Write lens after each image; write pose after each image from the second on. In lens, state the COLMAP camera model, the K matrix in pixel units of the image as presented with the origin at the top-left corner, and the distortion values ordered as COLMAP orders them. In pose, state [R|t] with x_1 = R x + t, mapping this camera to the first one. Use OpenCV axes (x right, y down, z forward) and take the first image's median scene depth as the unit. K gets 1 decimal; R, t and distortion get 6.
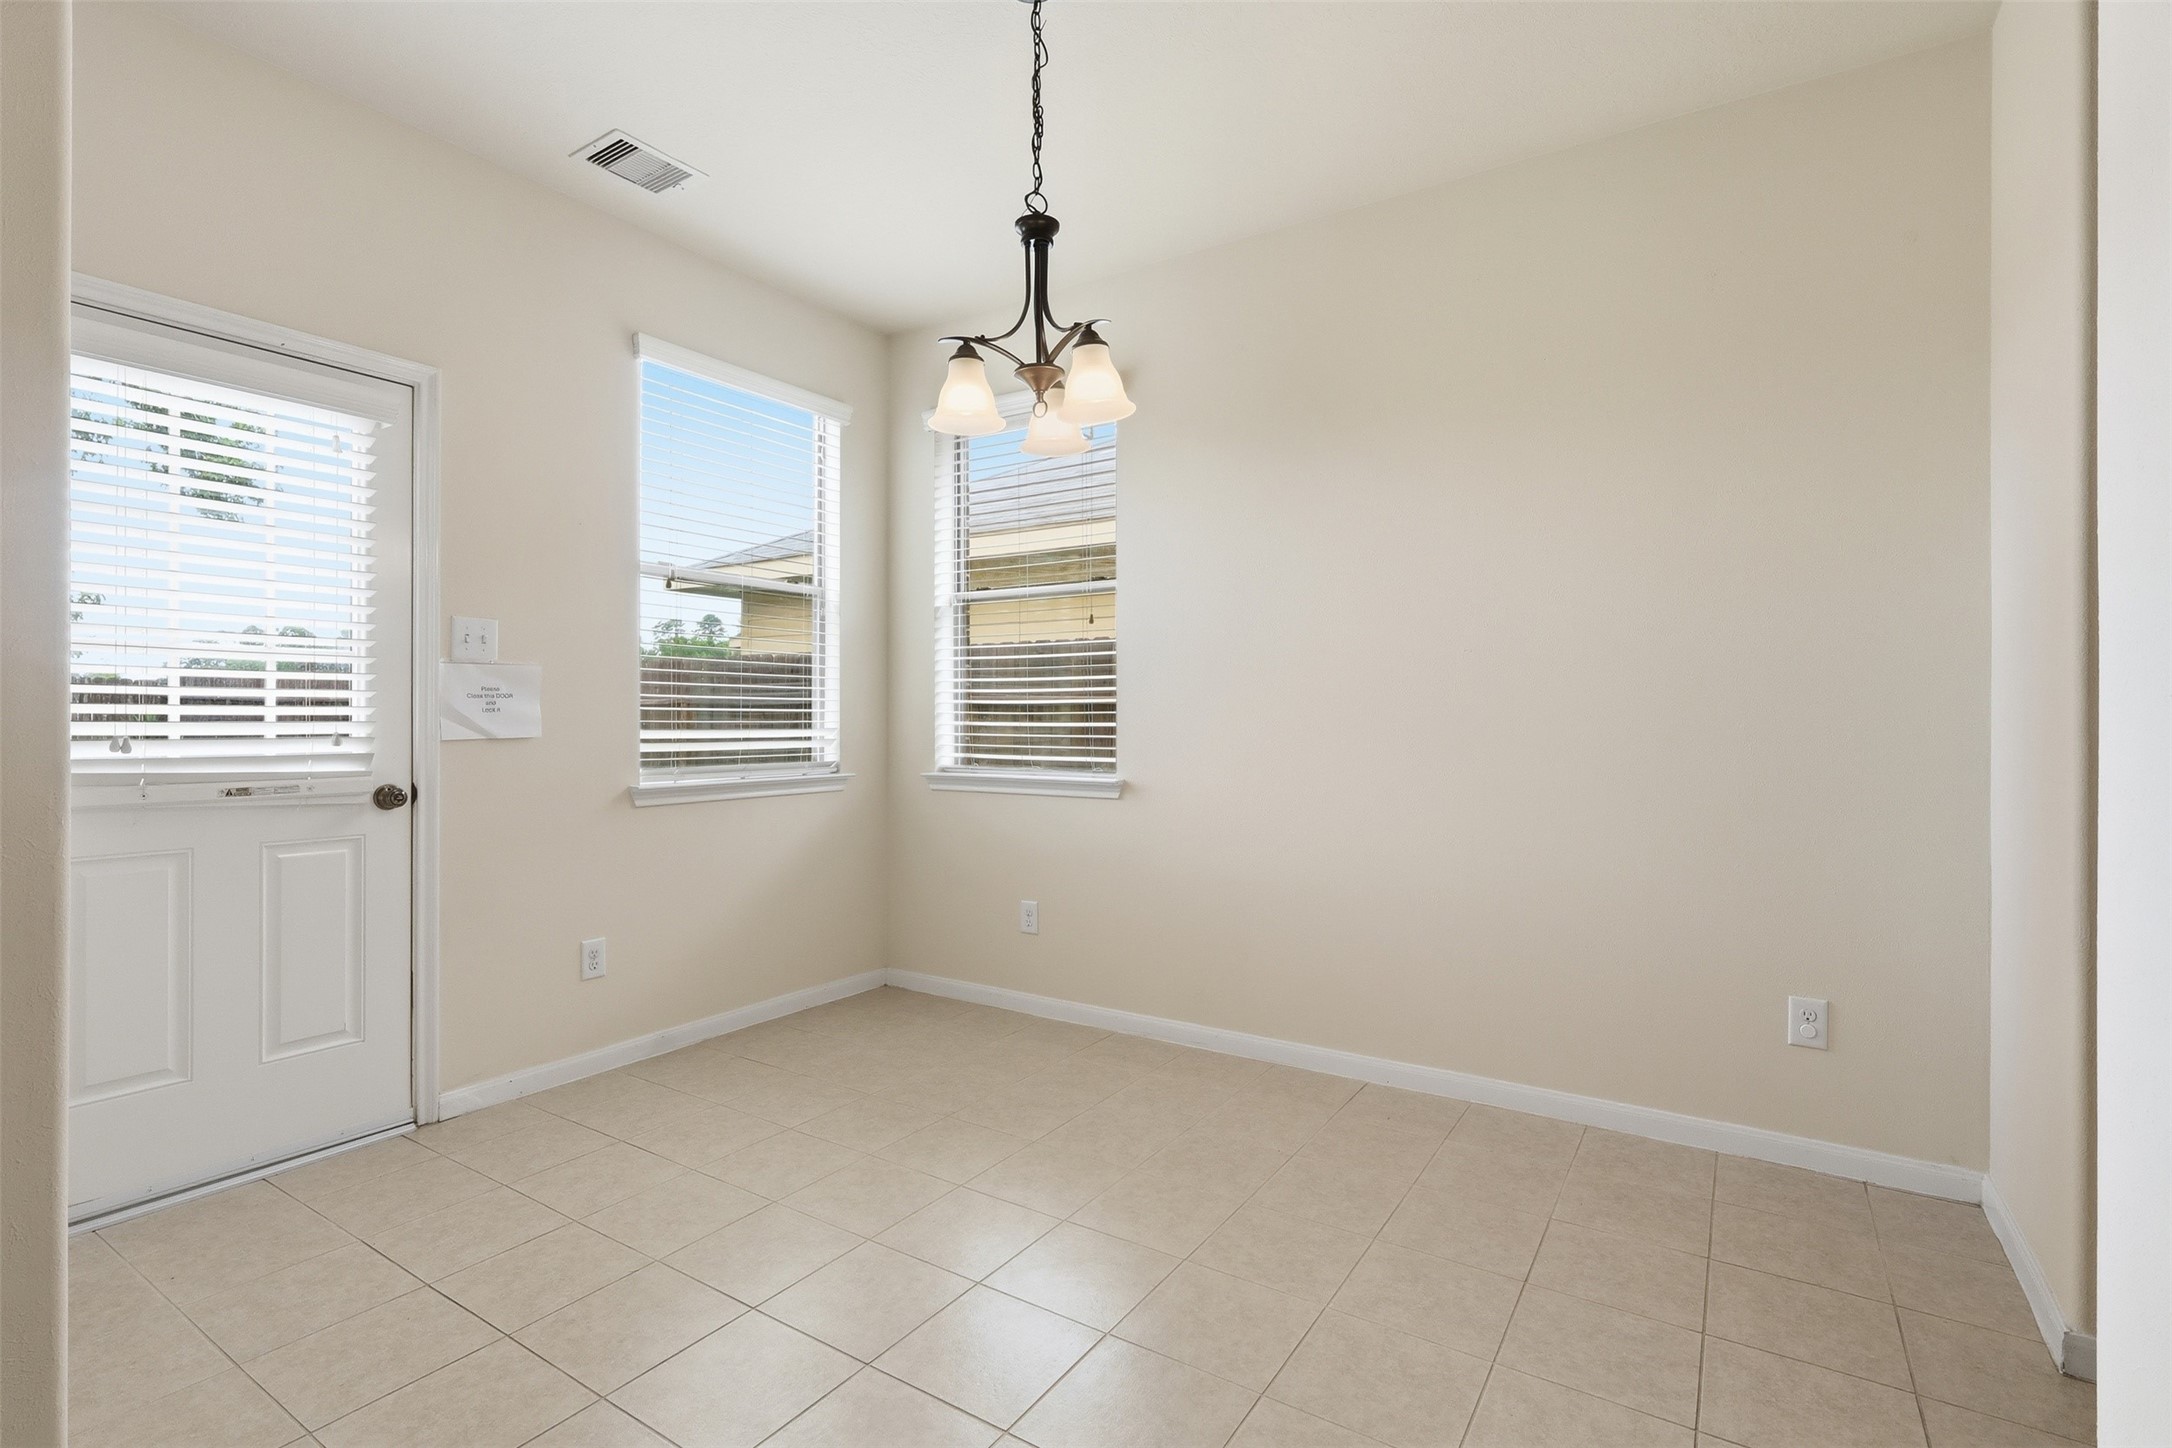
lens RADIAL K [[1026.5, 0, 1079.7], [0, 1026.5, 734.5], [0, 0, 1]] dist [0.010917, 0.001152]
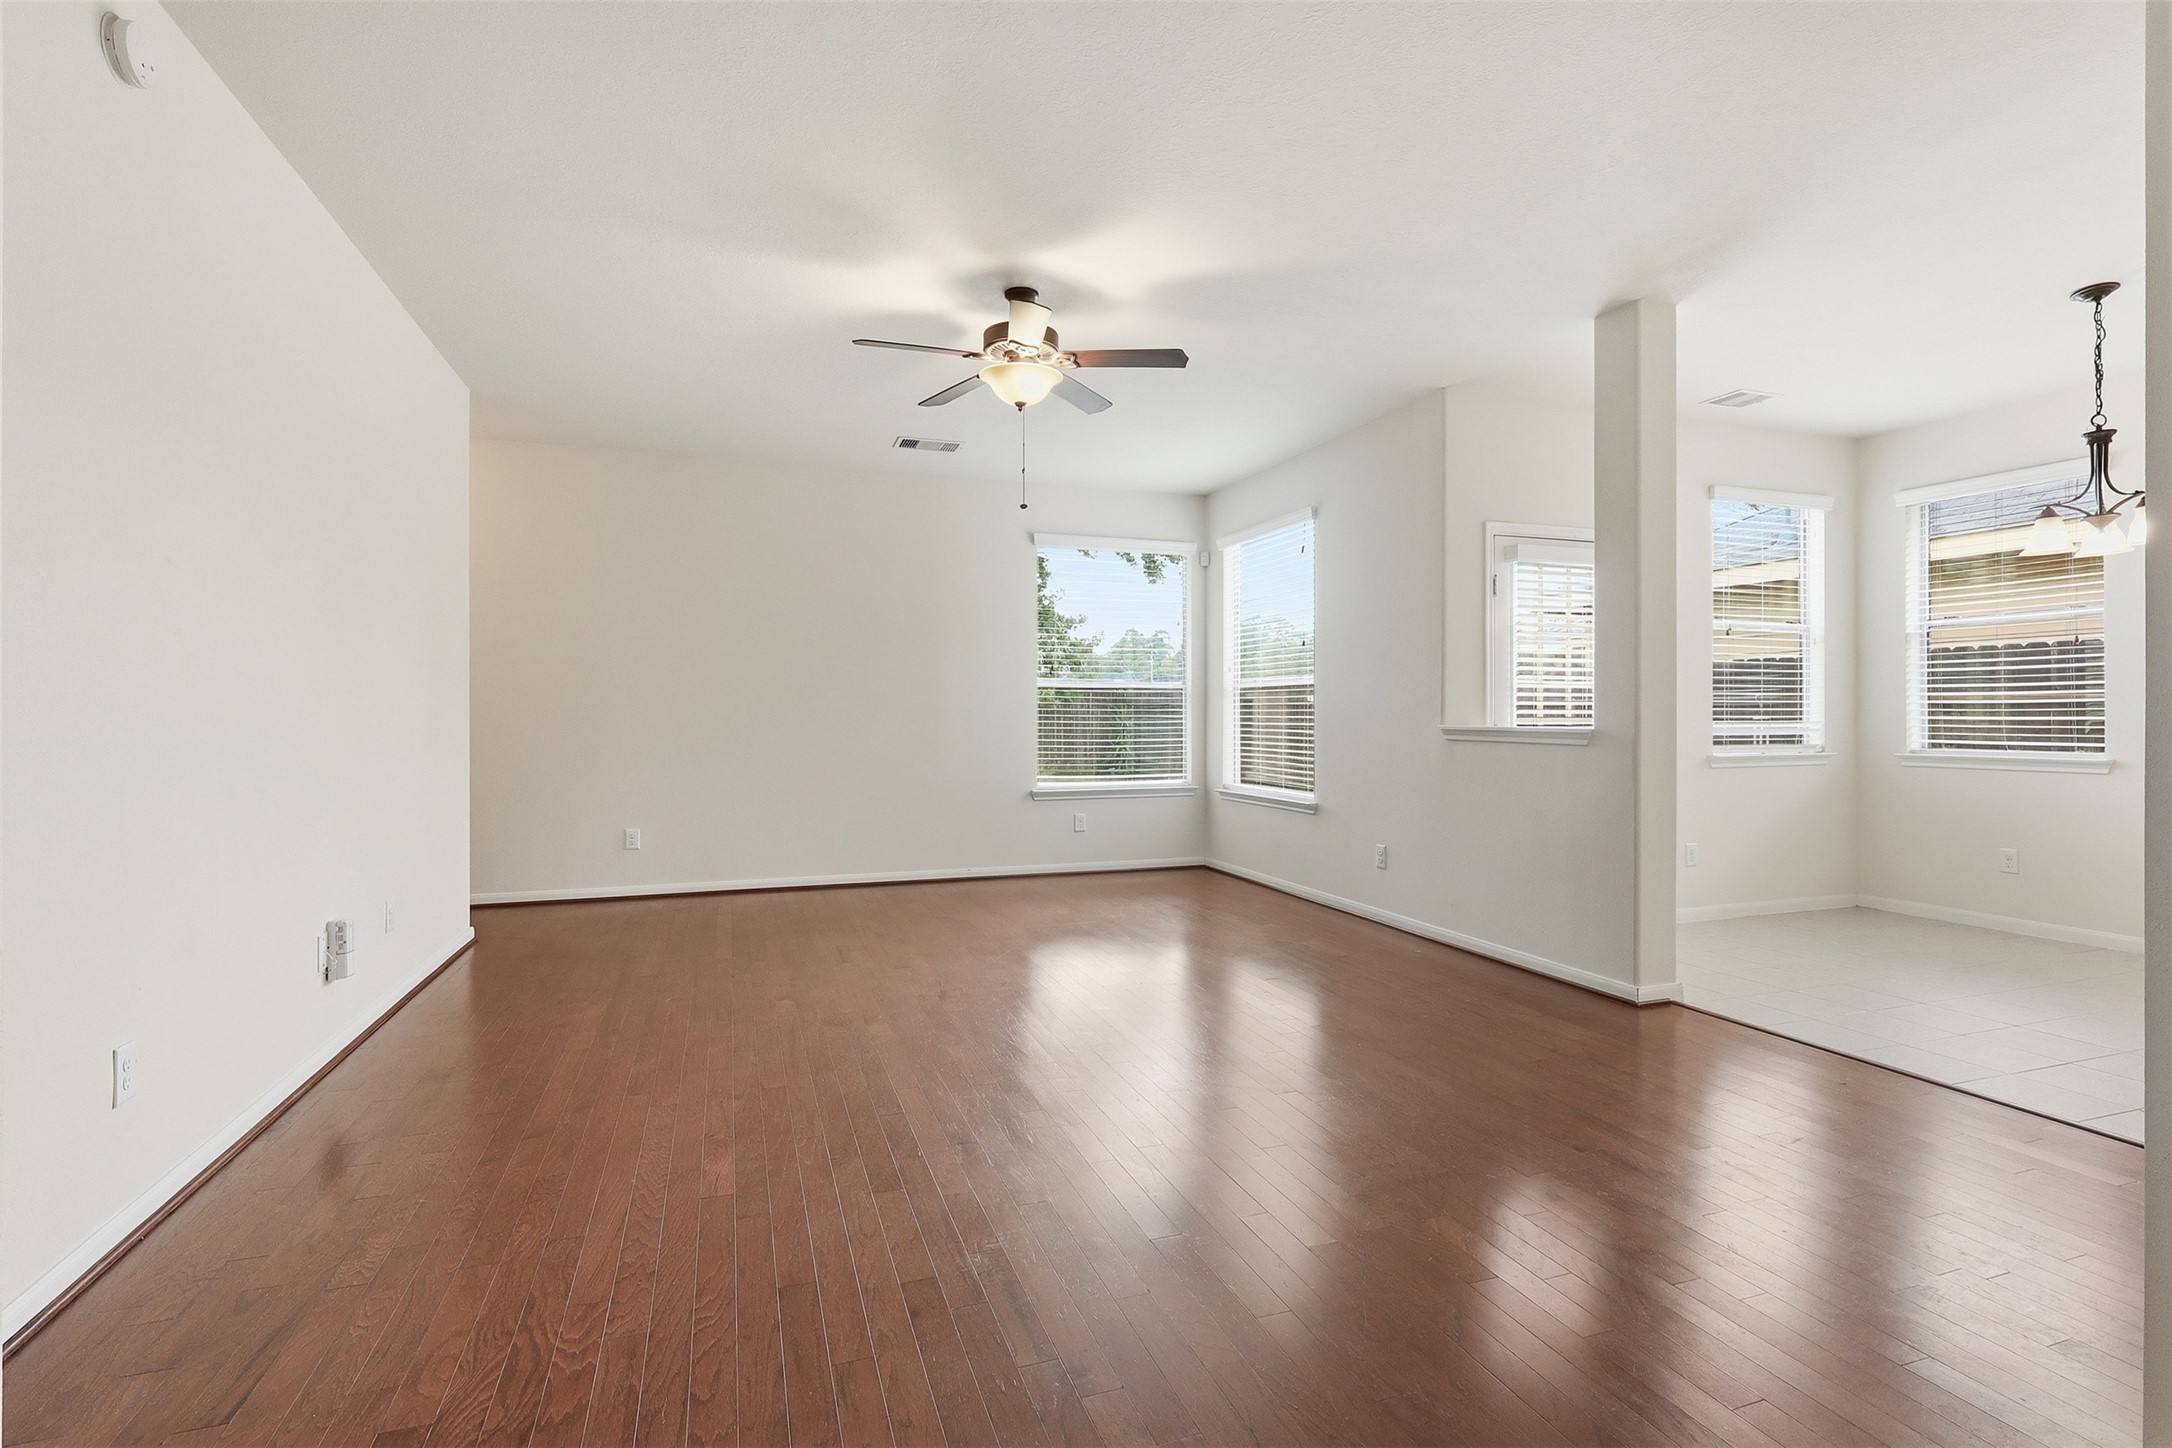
lens RADIAL K [[1026.5, 0, 1093.0], [0, 1026.5, 723.0], [0, 0, 1]] dist [0.010917, 0.001152]
pose [[0.805097, 0.000233, -0.593143, -0.372876], [-0.005714, 0.999957, -0.007363, 0.023815], [0.593115, 0.009317, 0.805063, -1.448608]]
